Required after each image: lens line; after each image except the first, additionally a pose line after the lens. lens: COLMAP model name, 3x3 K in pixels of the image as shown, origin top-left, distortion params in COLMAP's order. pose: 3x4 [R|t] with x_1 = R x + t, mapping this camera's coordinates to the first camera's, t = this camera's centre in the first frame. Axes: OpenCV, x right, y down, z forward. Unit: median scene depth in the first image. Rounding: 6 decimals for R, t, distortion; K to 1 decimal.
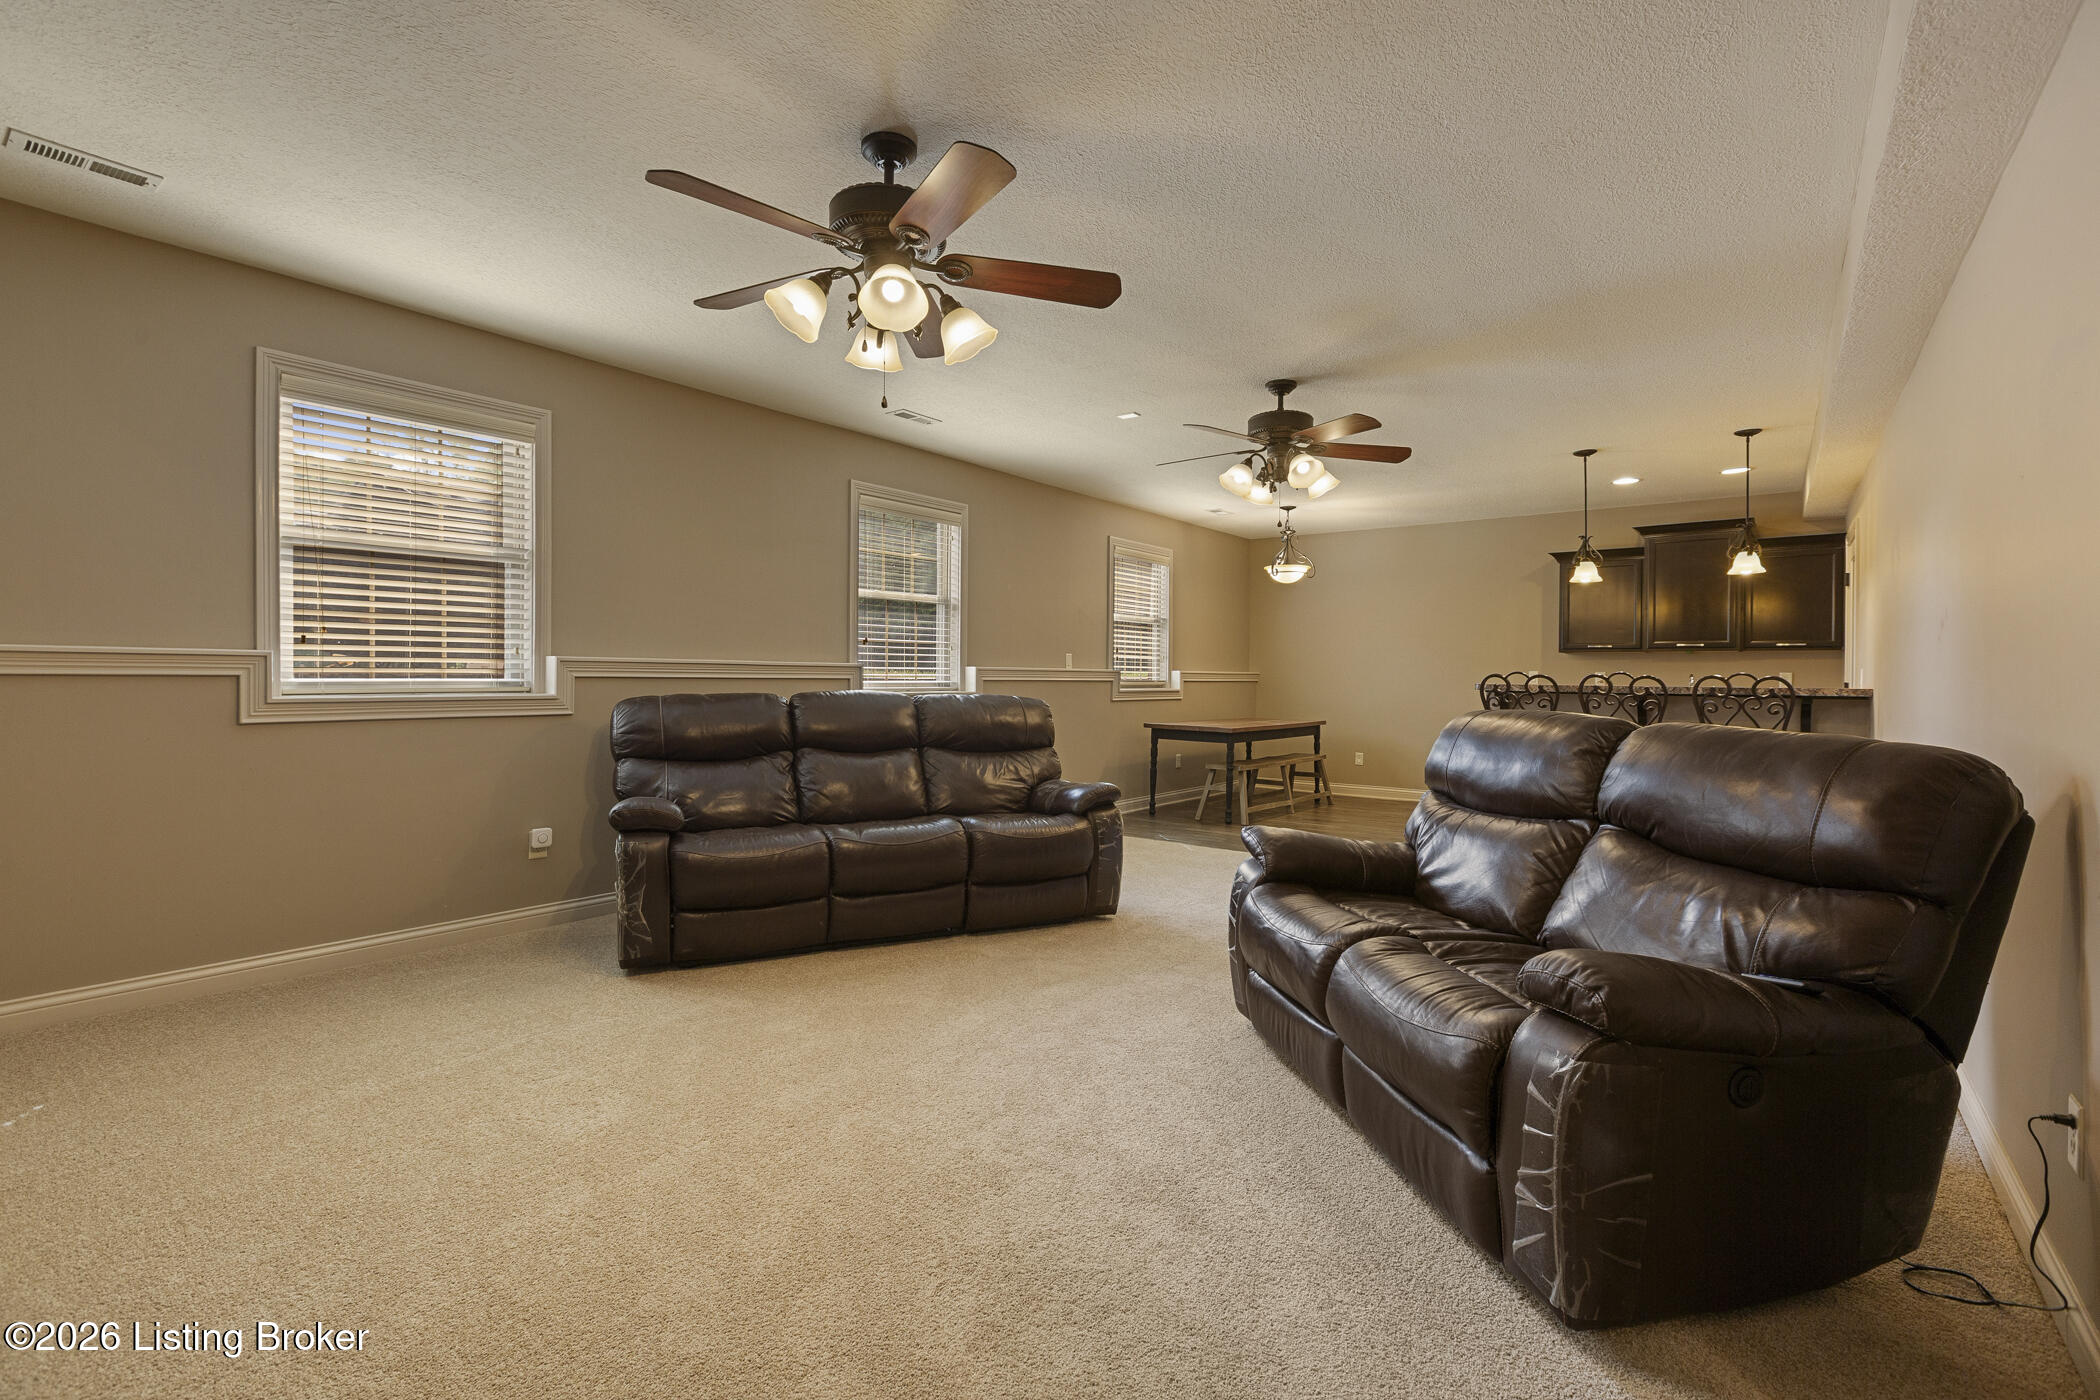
lens RADIAL K [[940.1, 0, 1057.7], [0, 940.1, 681.8], [0, 0, 1]] dist [0.006794, -0.000960]
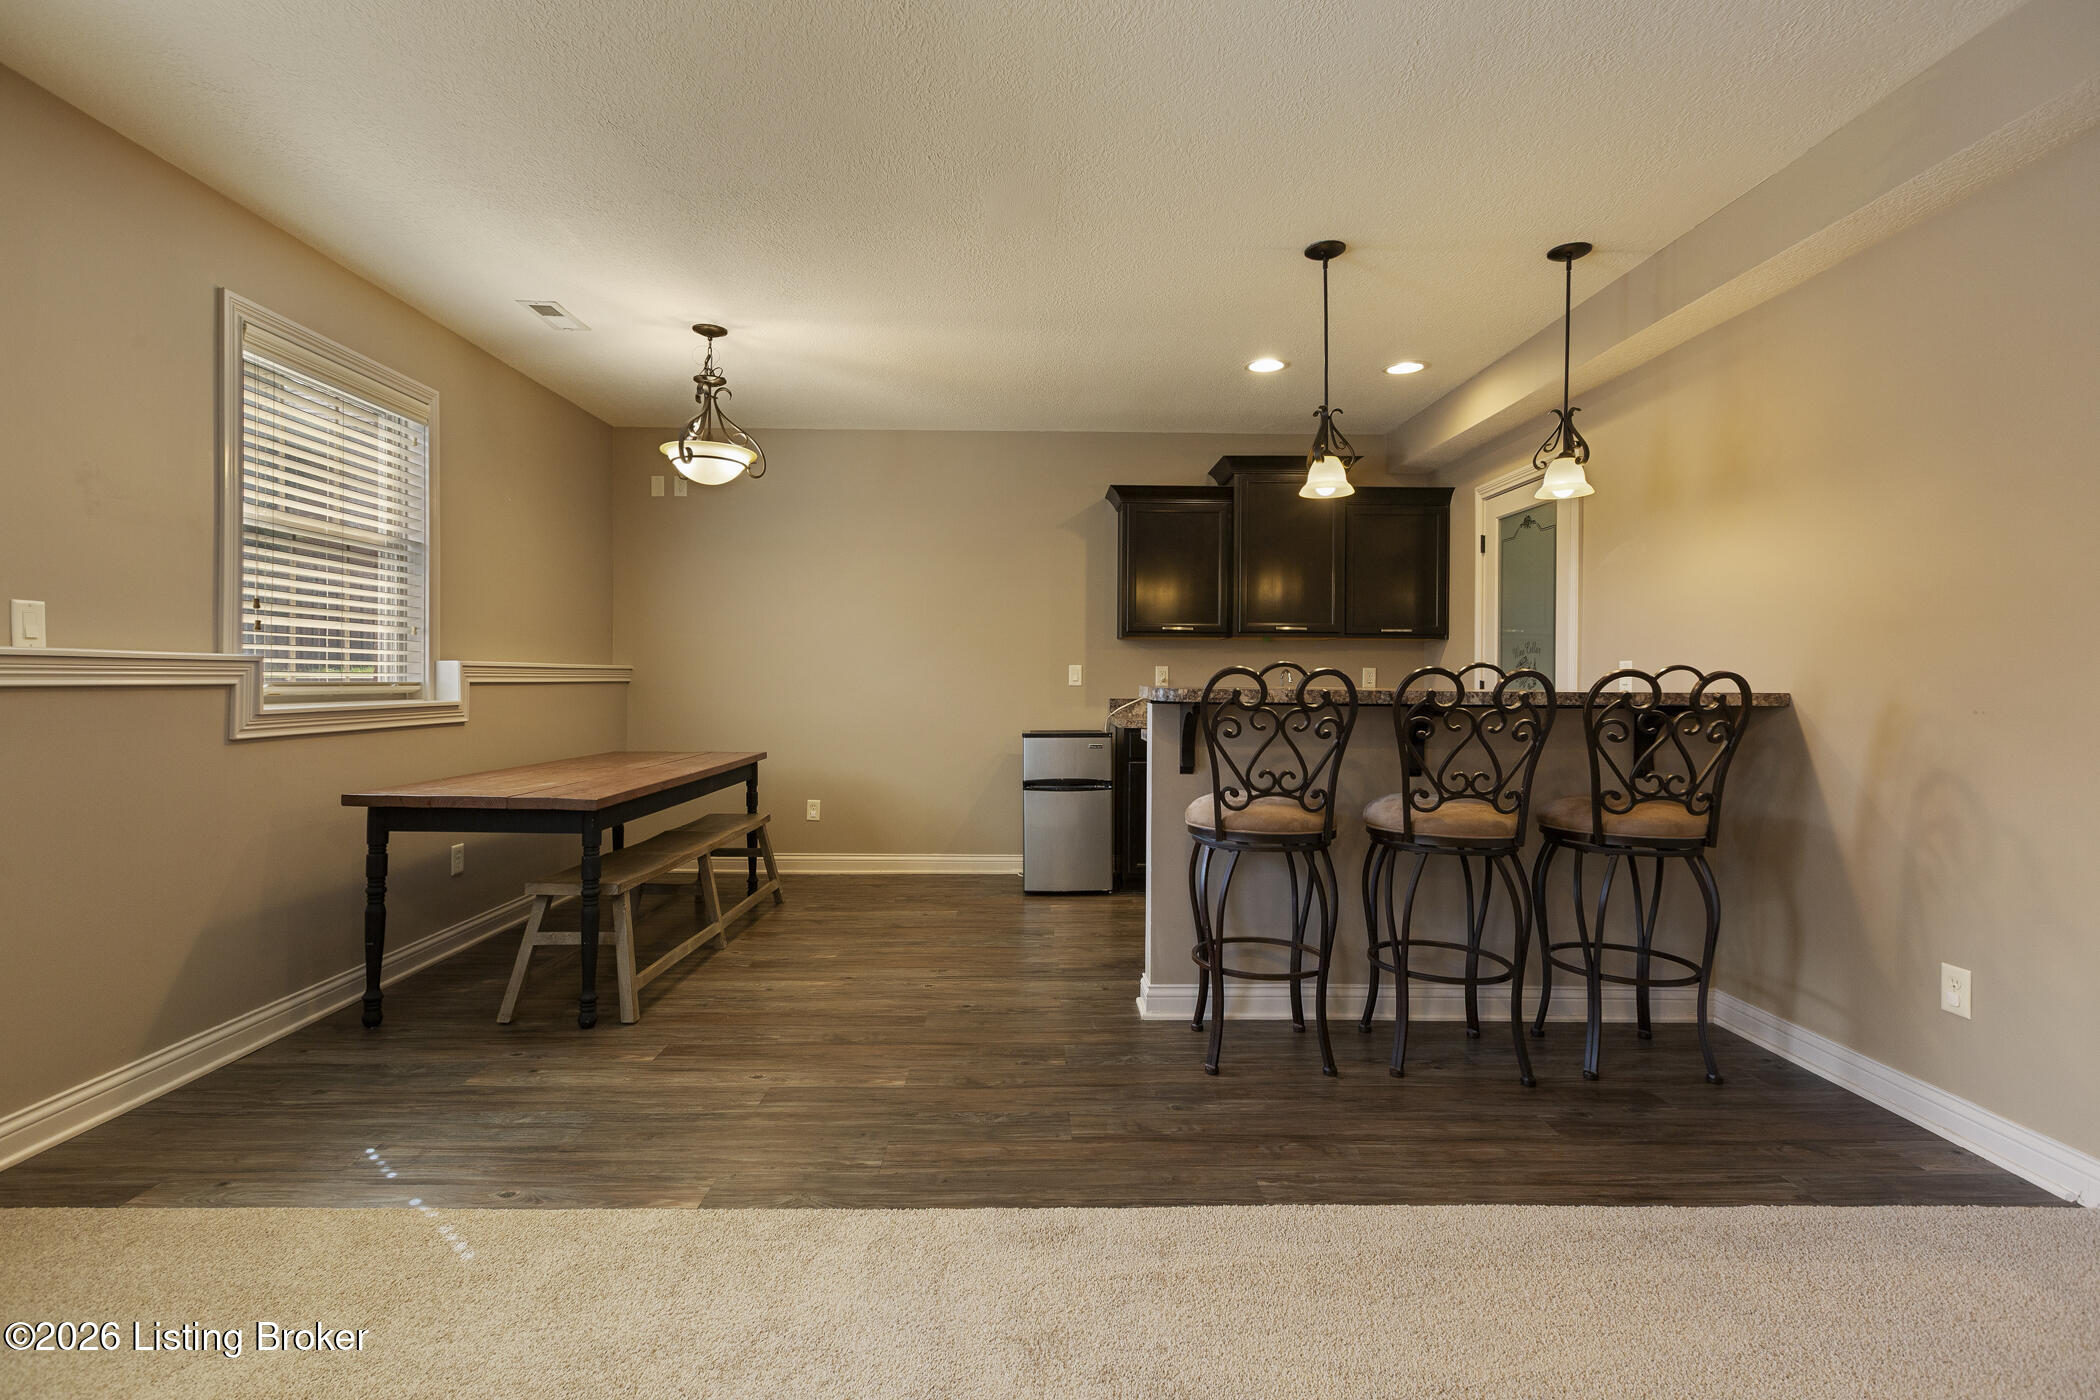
lens RADIAL K [[940.1, 0, 1051.0], [0, 940.1, 684.3], [0, 0, 1]] dist [0.006794, -0.000960]
pose [[0.785377, -0.007482, 0.618972, 0.079219], [0.005020, 0.999971, 0.005718, -0.001909], [-0.618997, -0.001383, 0.785392, 0.506439]]
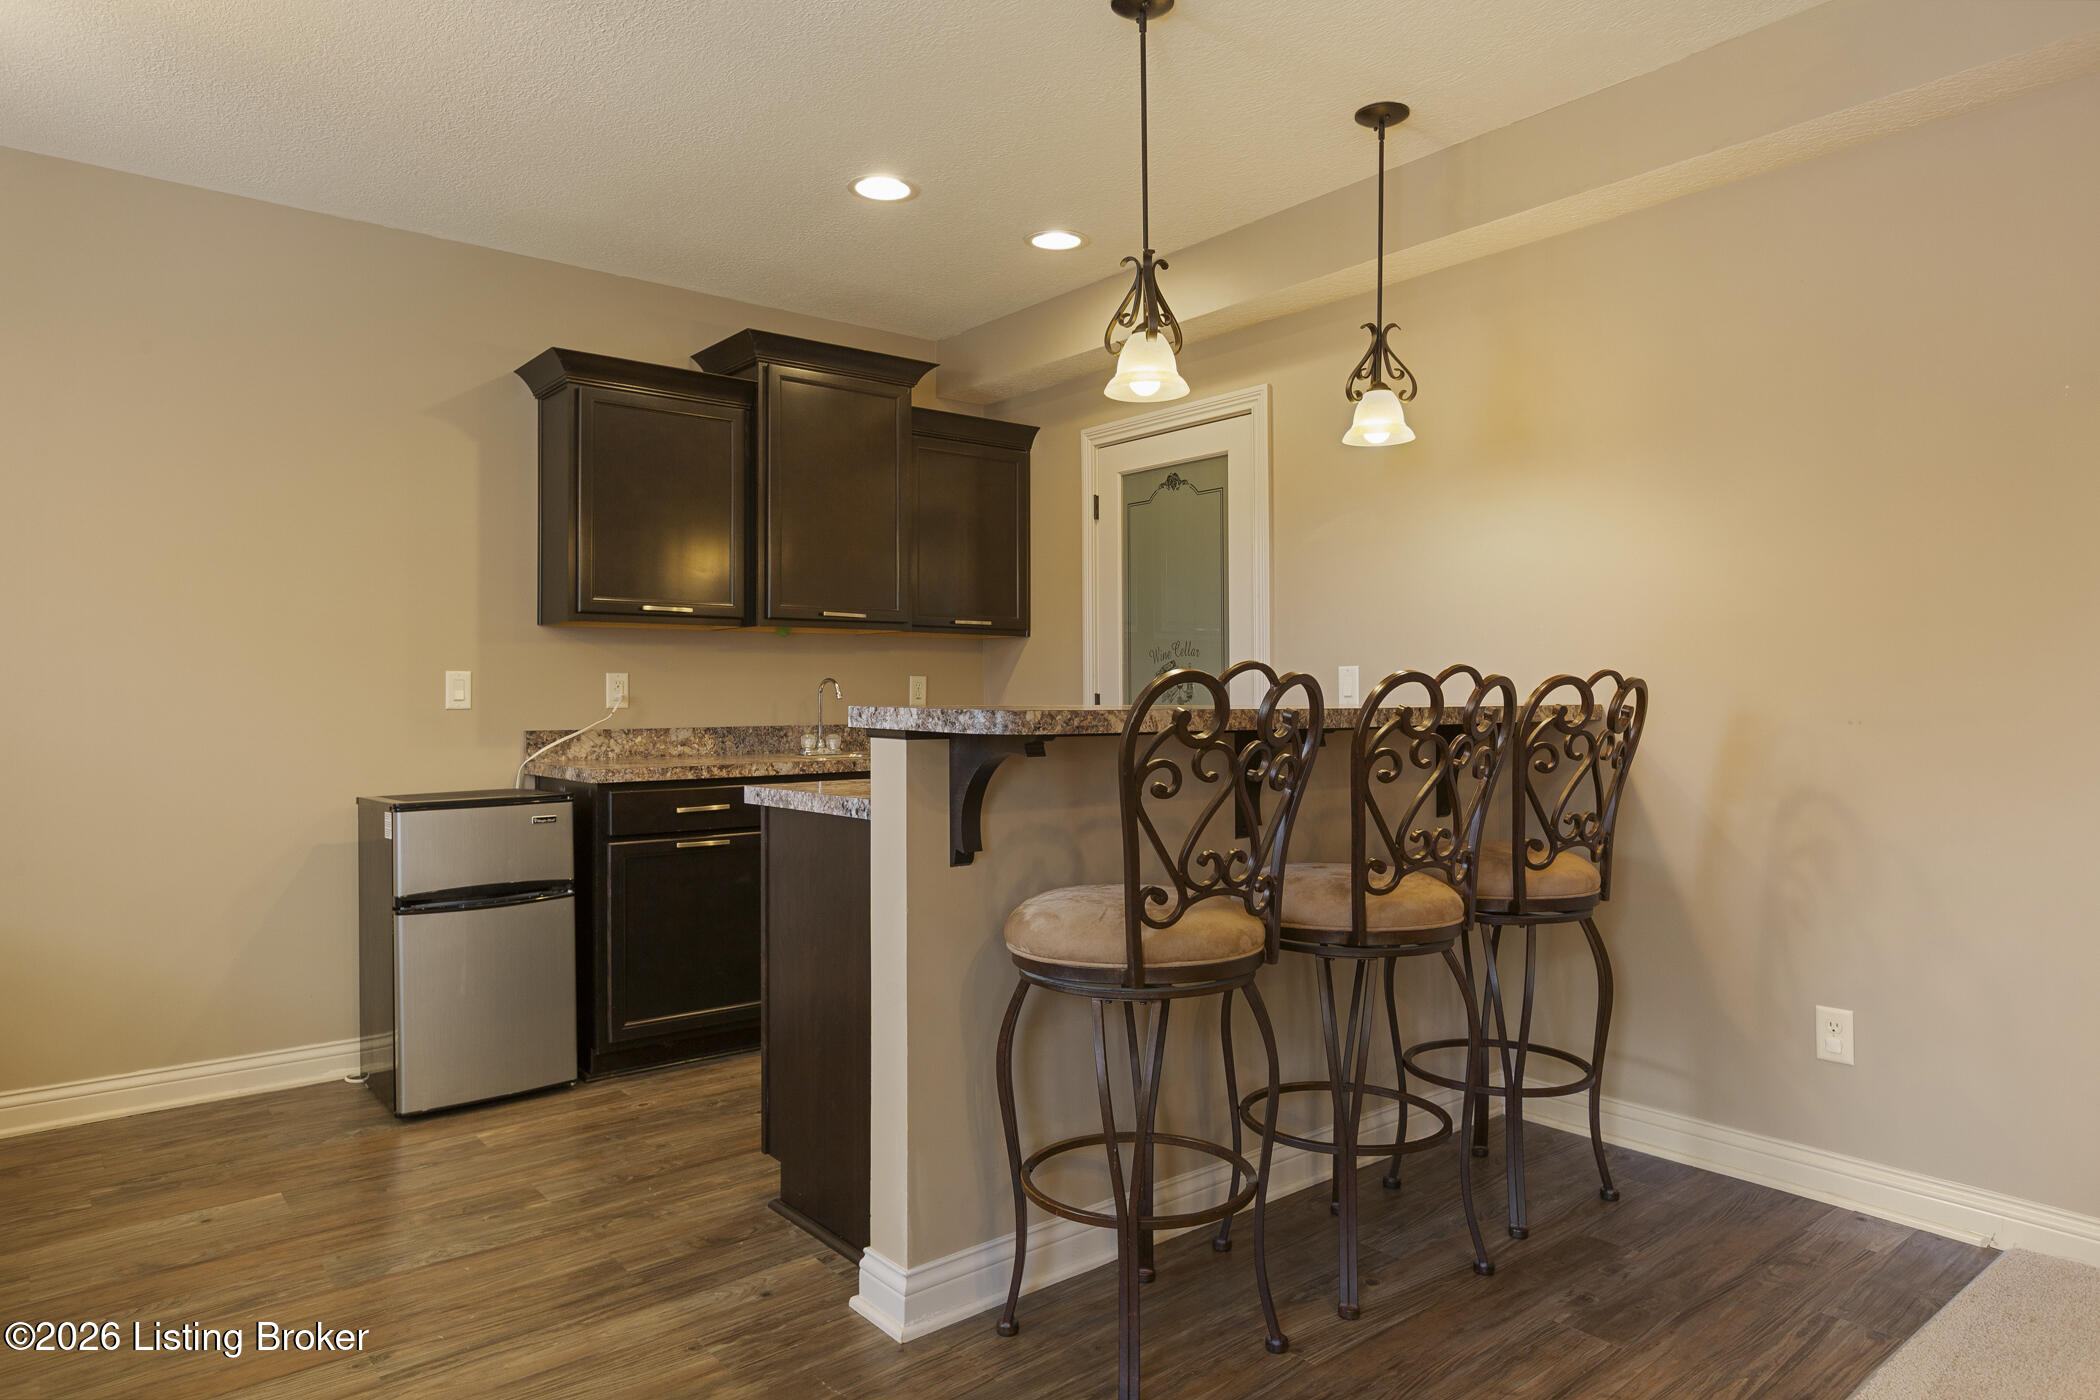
lens RADIAL K [[1255.8, 0, 1055.0], [0, 1255.8, 677.3], [0, 0, 1]] dist [-0.006634, 0.005078]
pose [[0.237650, 0.004739, 0.971339, 0.091706], [0.011961, 0.999898, -0.007805, -0.002558], [-0.971277, 0.013473, 0.237569, 0.685766]]
